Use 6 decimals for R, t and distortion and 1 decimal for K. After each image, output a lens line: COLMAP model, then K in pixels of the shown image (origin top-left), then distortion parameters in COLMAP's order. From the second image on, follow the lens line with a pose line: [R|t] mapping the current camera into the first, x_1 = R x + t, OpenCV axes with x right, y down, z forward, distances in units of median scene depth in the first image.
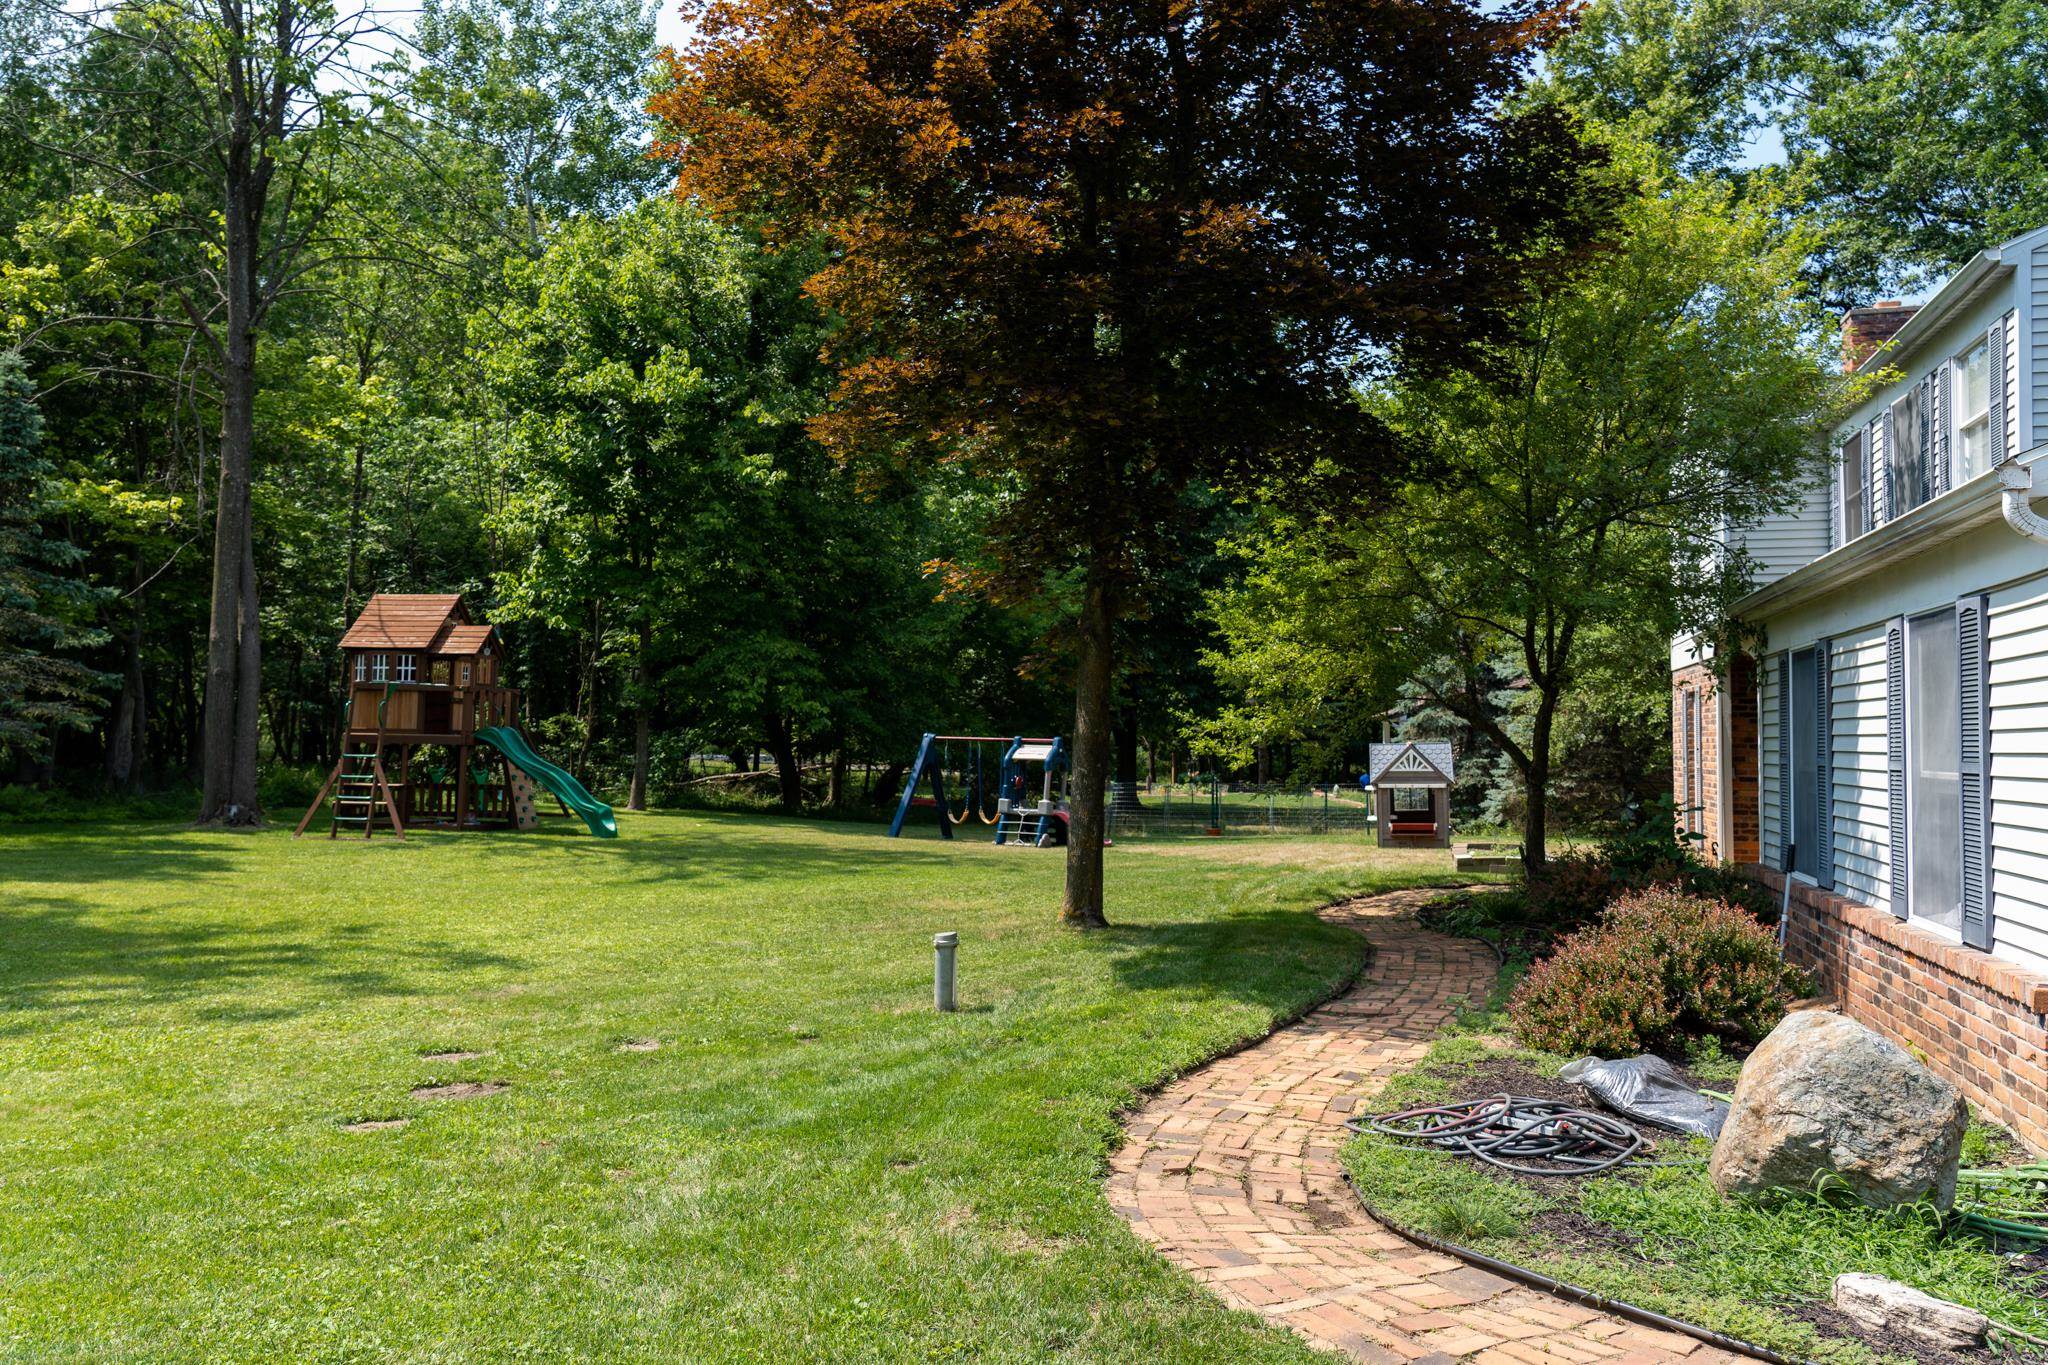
lens RADIAL K [[1621.9, 0, 1018.8], [0, 1621.9, 678.9], [0, 0, 1]] dist [0.001918, 0.005005]
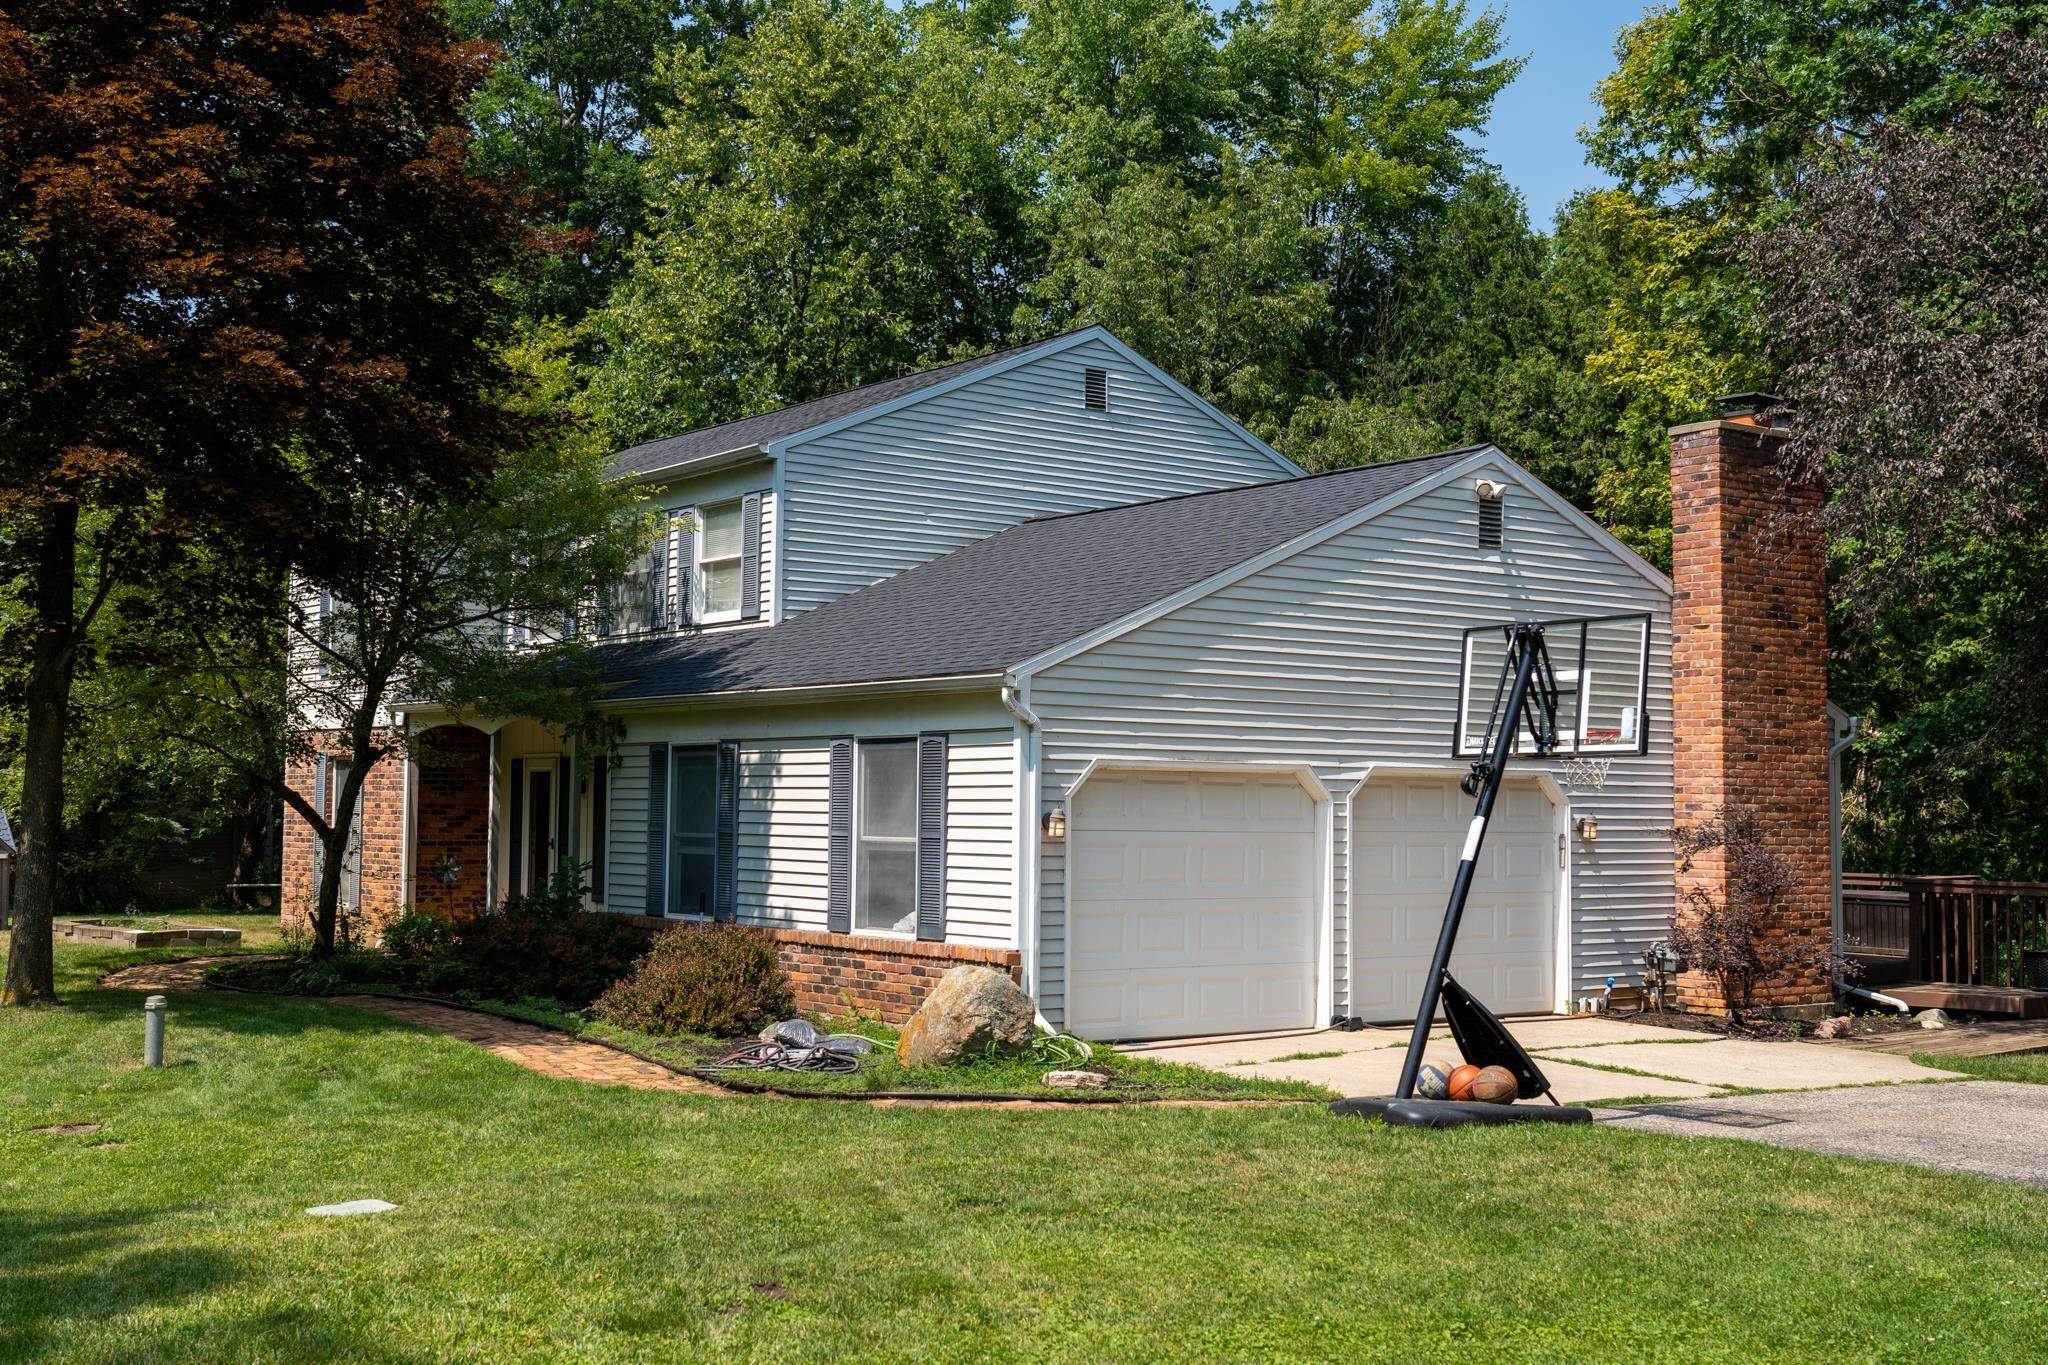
lens RADIAL K [[2249.5, 0, 1022.2], [0, 2249.5, 682.1], [0, 0, 1]] dist [0.009688, 0.000000]
pose [[0.613451, 0.041001, 0.788667, -1.242507], [-0.034395, 0.999091, -0.025187, -0.050032], [-0.788983, -0.011675, 0.614304, -0.529475]]
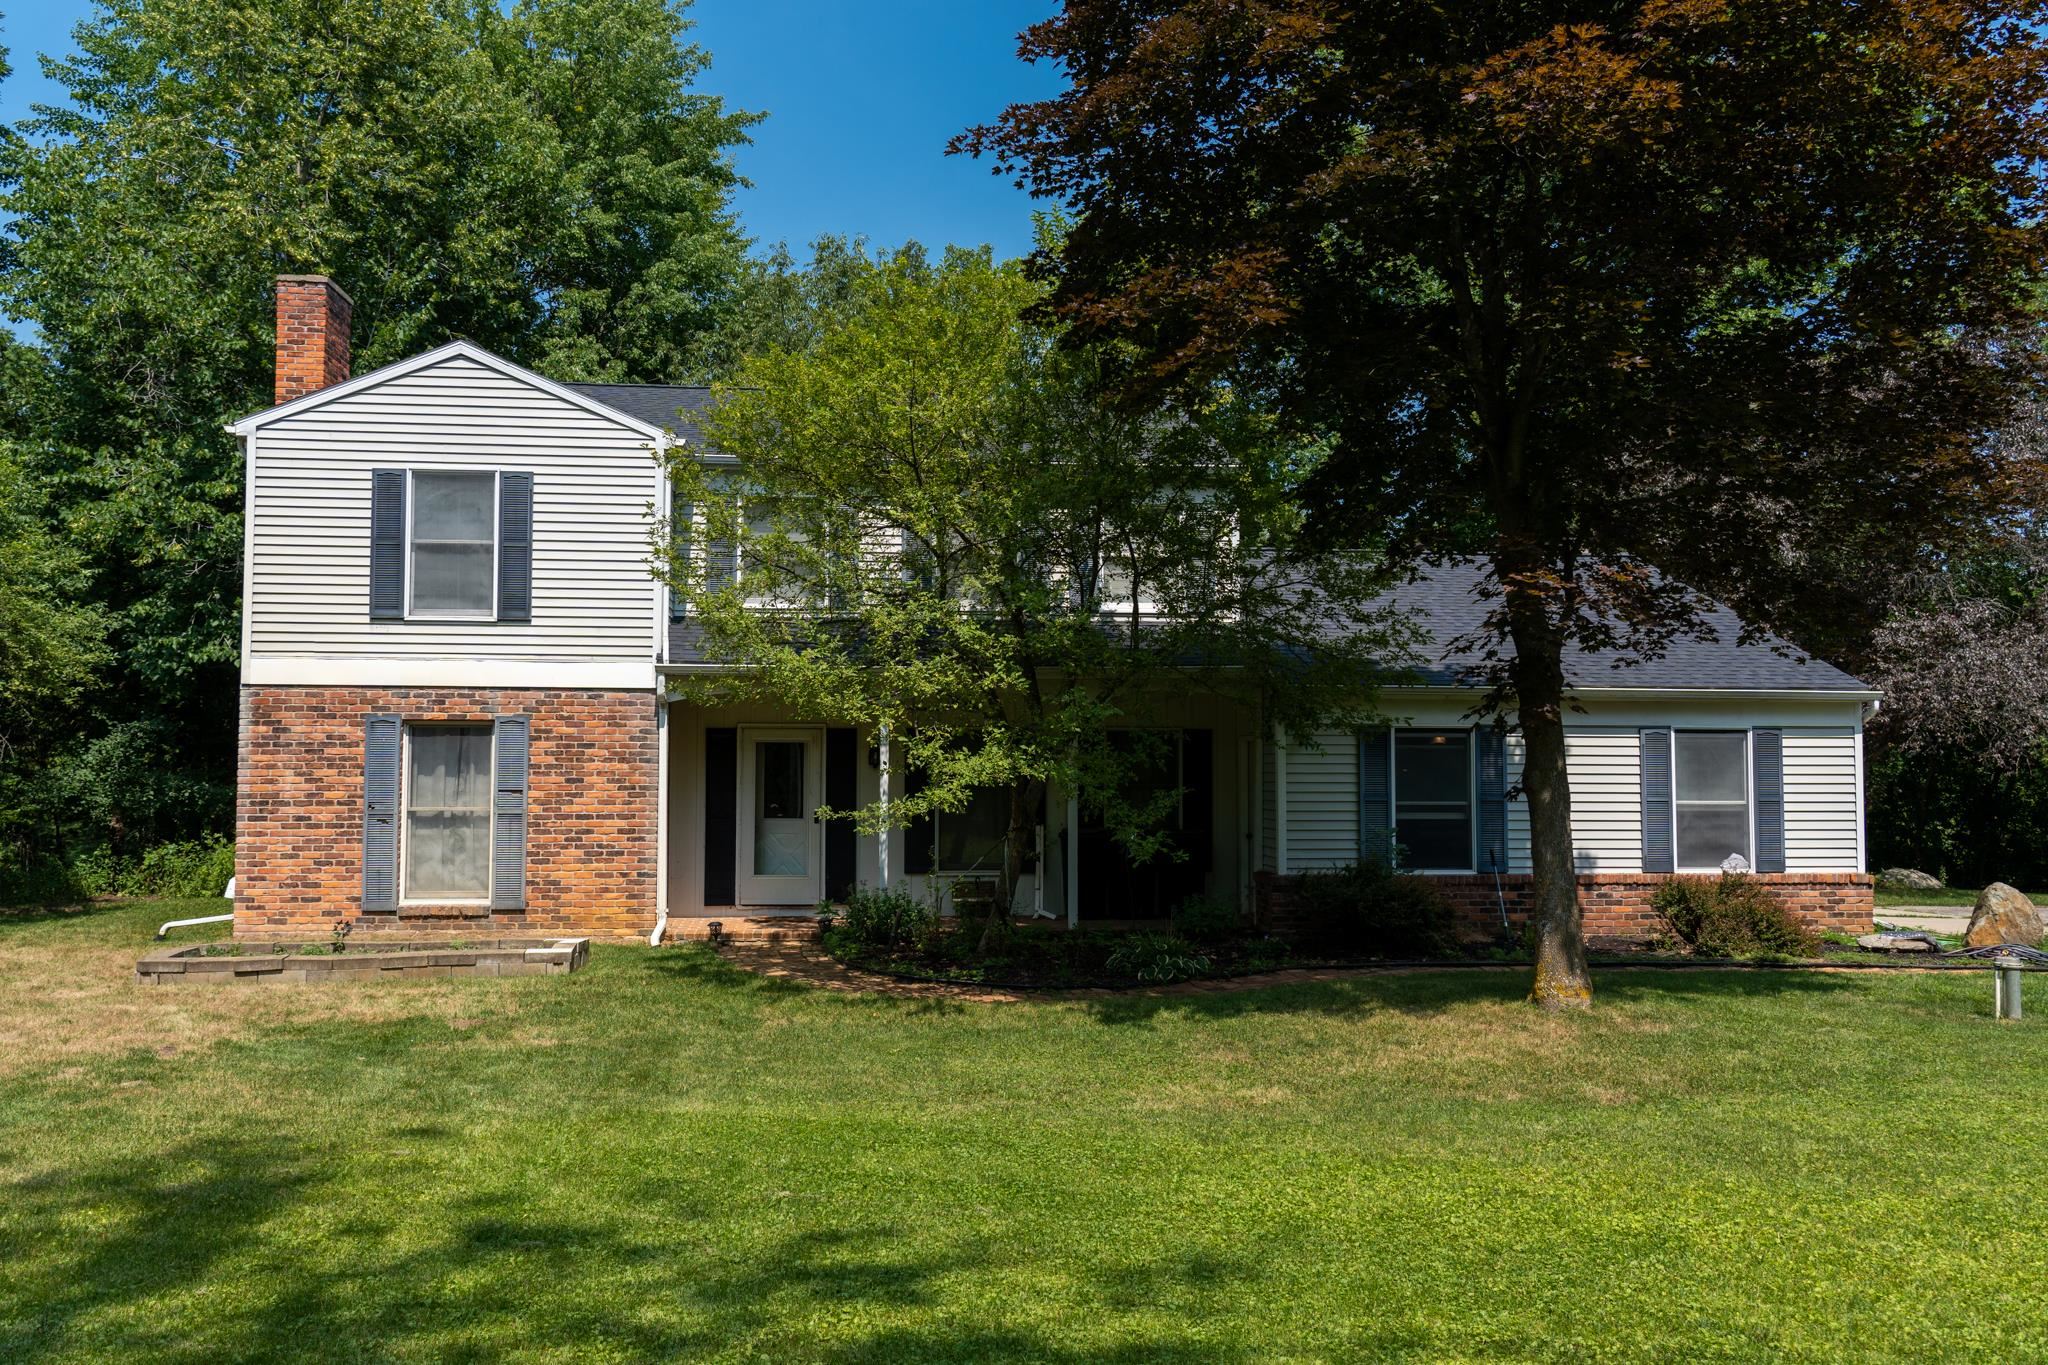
lens RADIAL K [[1621.9, 0, 1020.3], [0, 1621.9, 685.5], [0, 0, 1]] dist [0.001918, 0.005005]
pose [[-0.363545, 0.058989, 0.929707, -1.312343], [-0.037015, 0.996290, -0.077688, 0.119635], [-0.930841, -0.062657, -0.360013, 3.005894]]
